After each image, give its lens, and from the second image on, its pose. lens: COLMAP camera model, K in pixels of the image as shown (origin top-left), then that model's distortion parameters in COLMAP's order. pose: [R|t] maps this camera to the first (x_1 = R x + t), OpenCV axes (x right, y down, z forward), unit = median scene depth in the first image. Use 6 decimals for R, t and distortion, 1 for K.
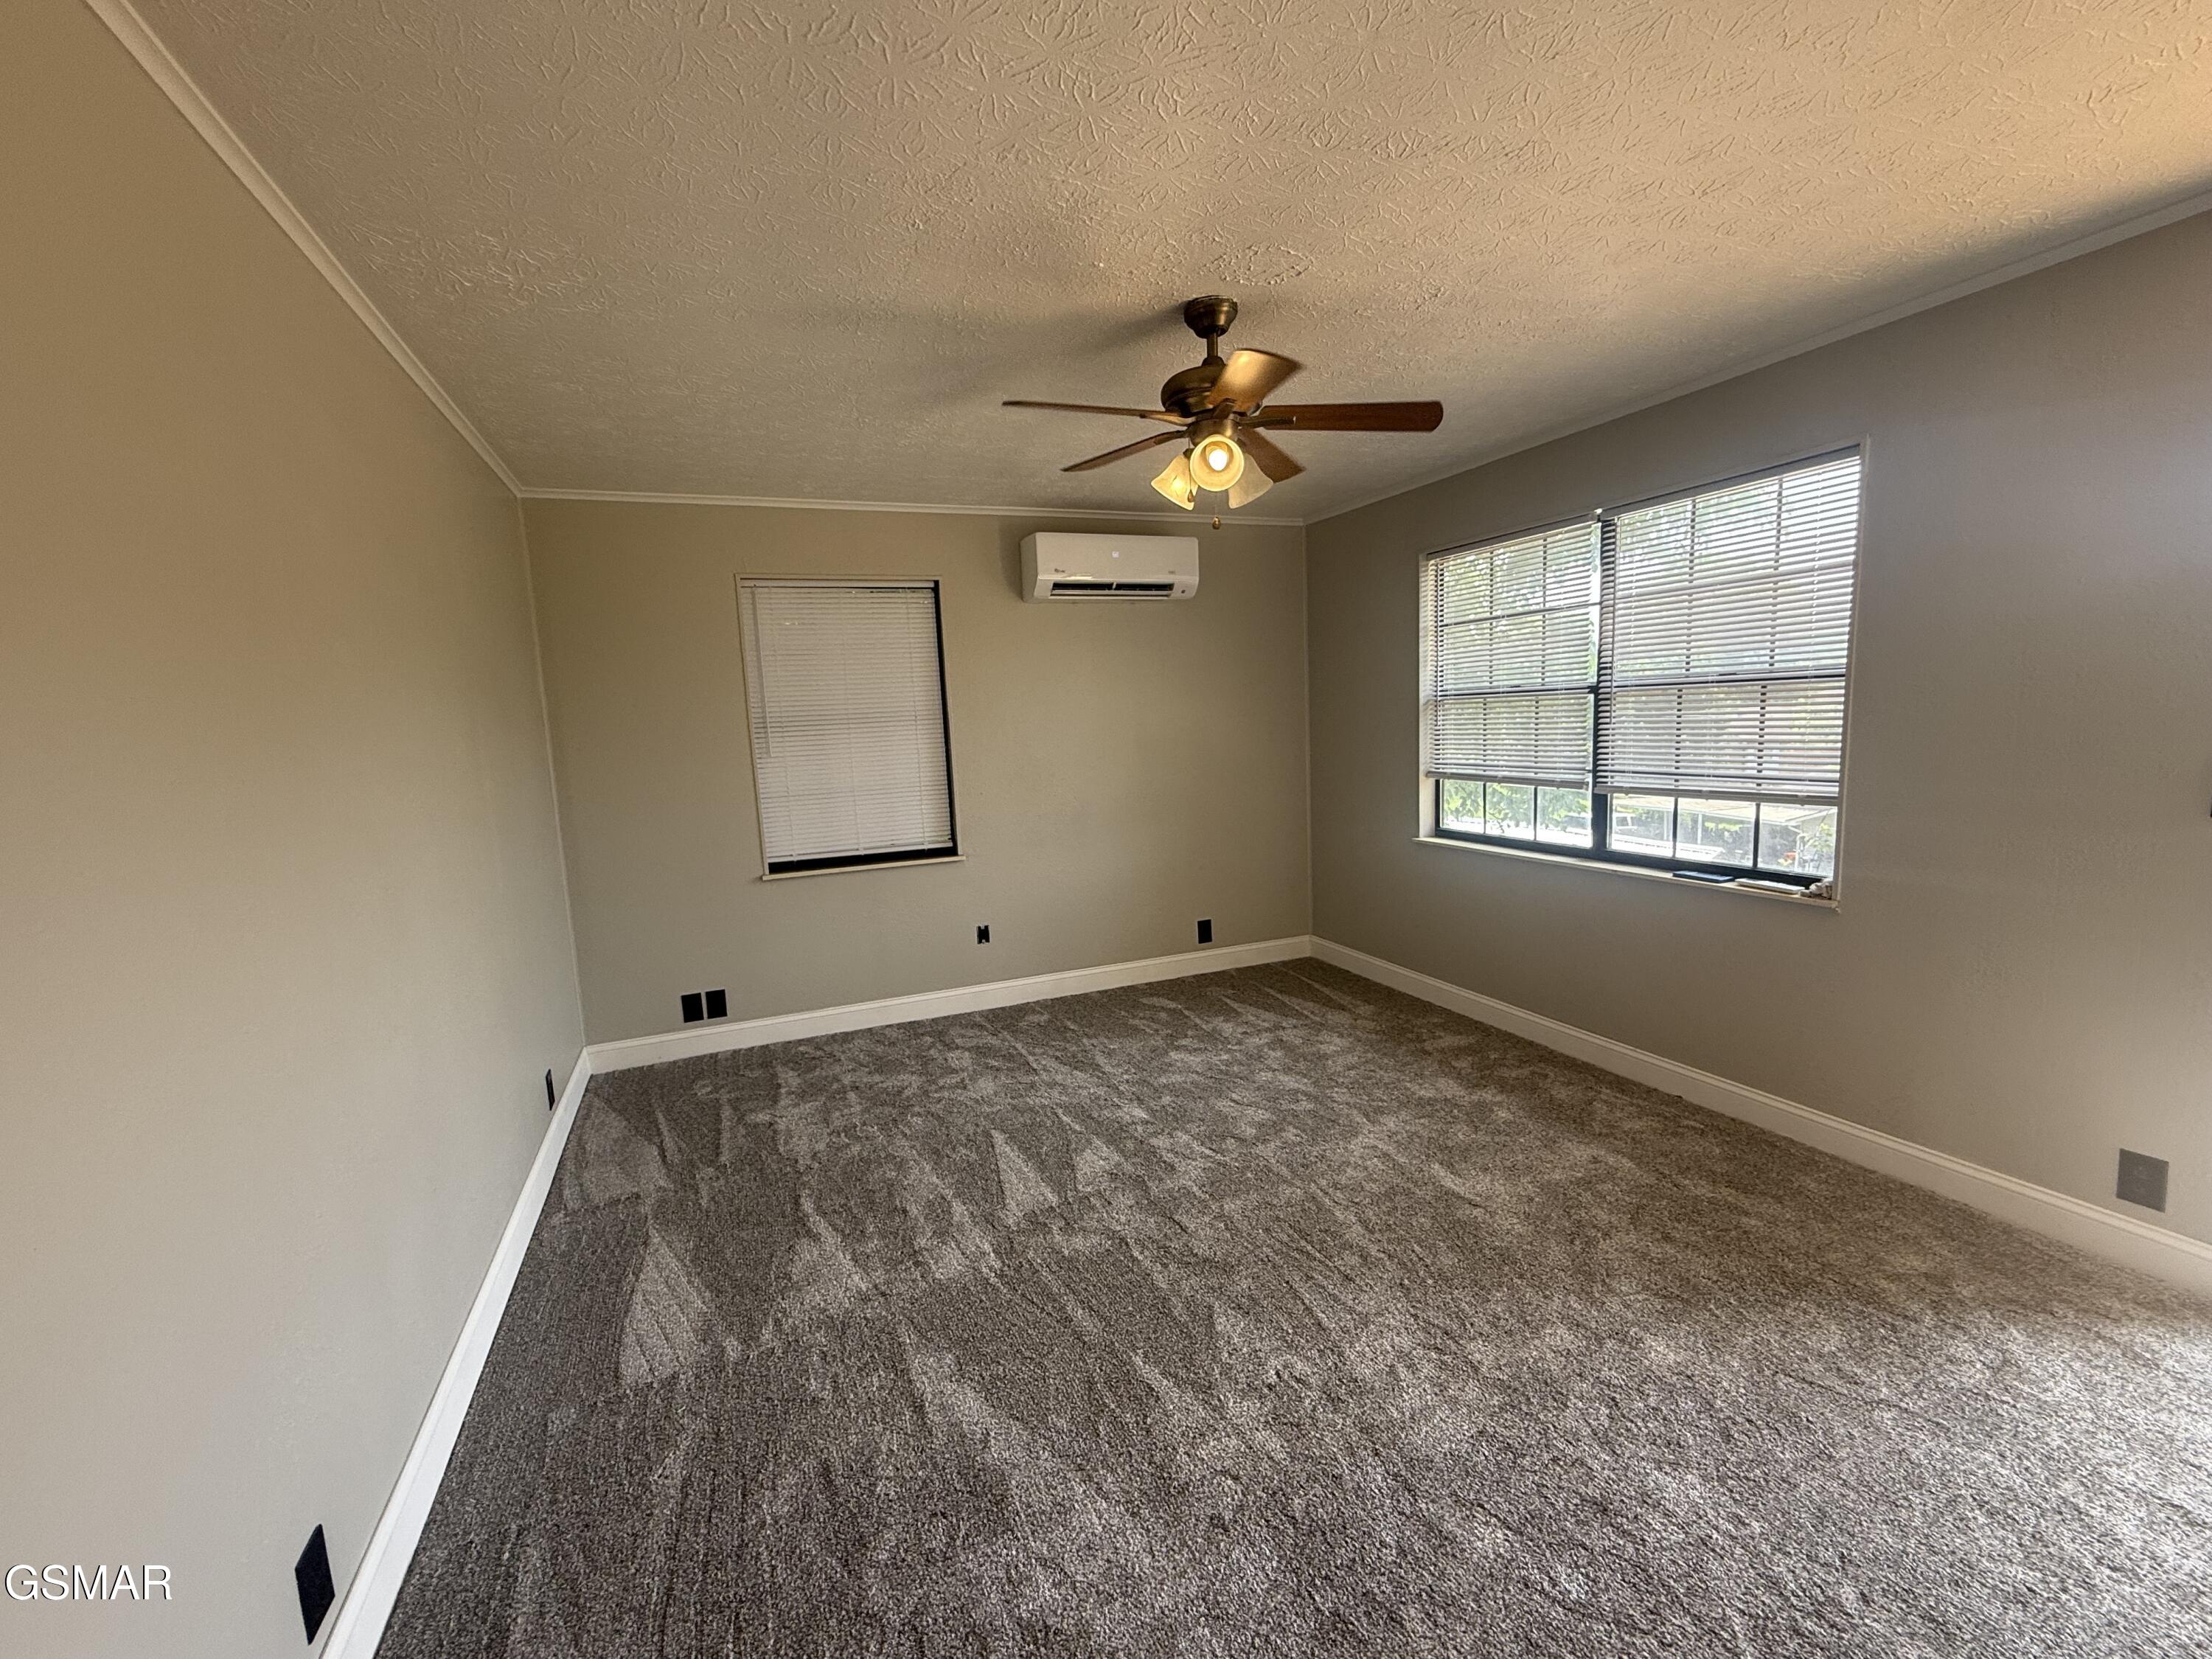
lens RADIAL K [[920.4, 0, 1129.1], [0, 920.4, 817.3], [0, 0, 1]] dist [0.002490, 0.000402]
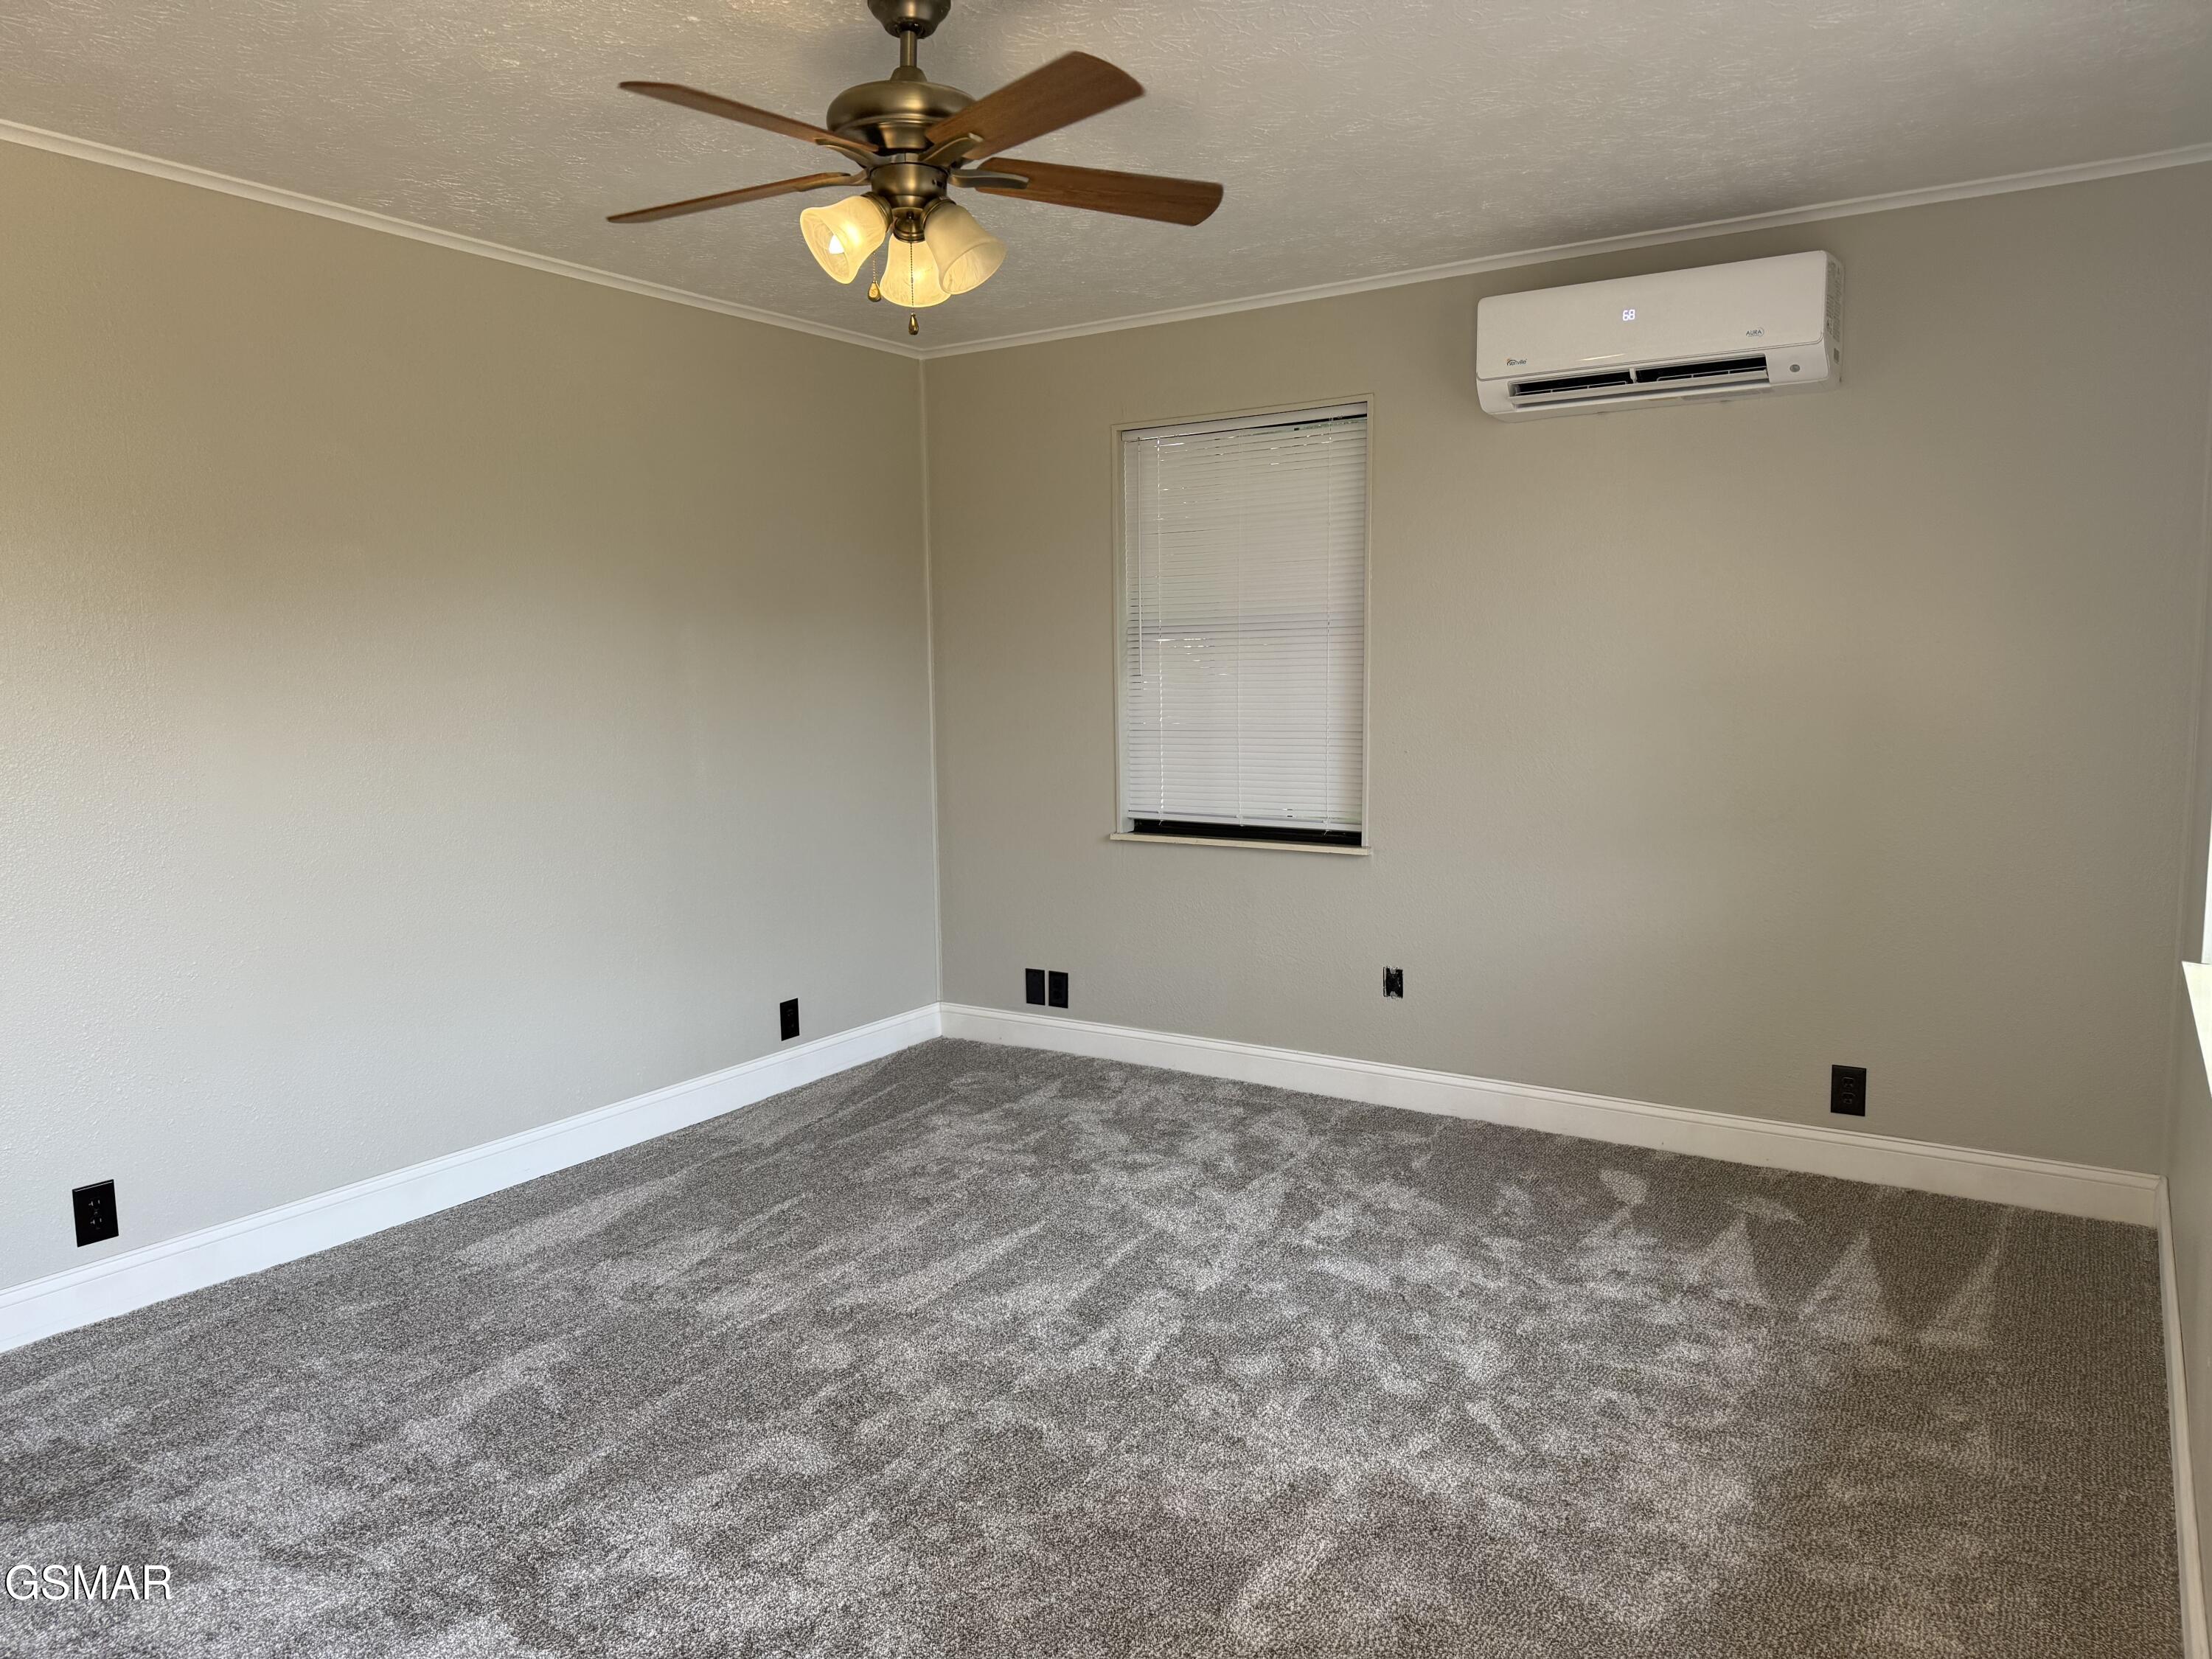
lens RADIAL K [[1560.8, 0, 1116.4], [0, 1560.8, 835.6], [0, 0, 1]] dist [0.050009, -0.050751]
pose [[0.565605, 0.130071, -0.814354, 0.632124], [-0.106878, 0.990717, 0.084008, -0.040475], [0.817721, 0.039521, 0.574256, 0.284723]]
